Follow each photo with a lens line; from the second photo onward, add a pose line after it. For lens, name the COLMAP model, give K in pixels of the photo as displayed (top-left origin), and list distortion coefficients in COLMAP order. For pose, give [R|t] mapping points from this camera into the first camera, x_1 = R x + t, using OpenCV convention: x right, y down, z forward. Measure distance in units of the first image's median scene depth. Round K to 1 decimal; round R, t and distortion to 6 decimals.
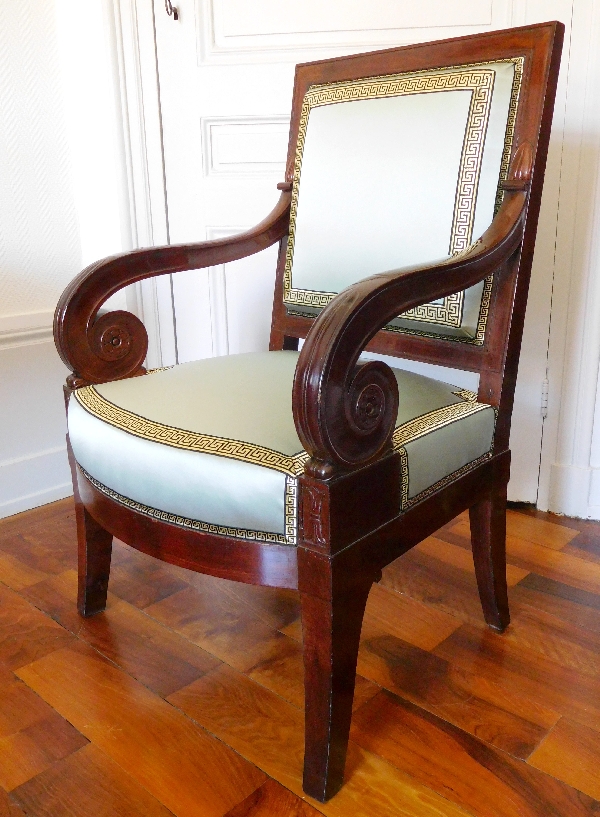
lens RADIAL K [[737.5, 0, 300.0], [0, 737.5, 408.5], [0, 0, 1]] dist [-0.006080, -0.002400]
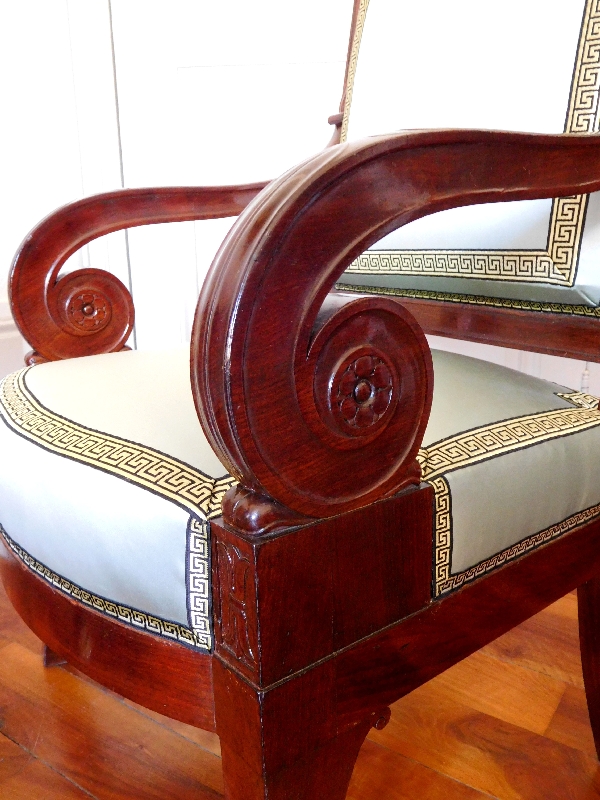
lens RADIAL K [[647.6, 0, 300.0], [0, 647.6, 400.0], [0, 0, 1]] dist [0.007479, 0.007620]
pose [[0.976898, 0.046782, -0.208523, 0.134648], [-0.057058, 0.997421, -0.043535, 0.023139], [0.205949, 0.054427, 0.977048, 0.518929]]
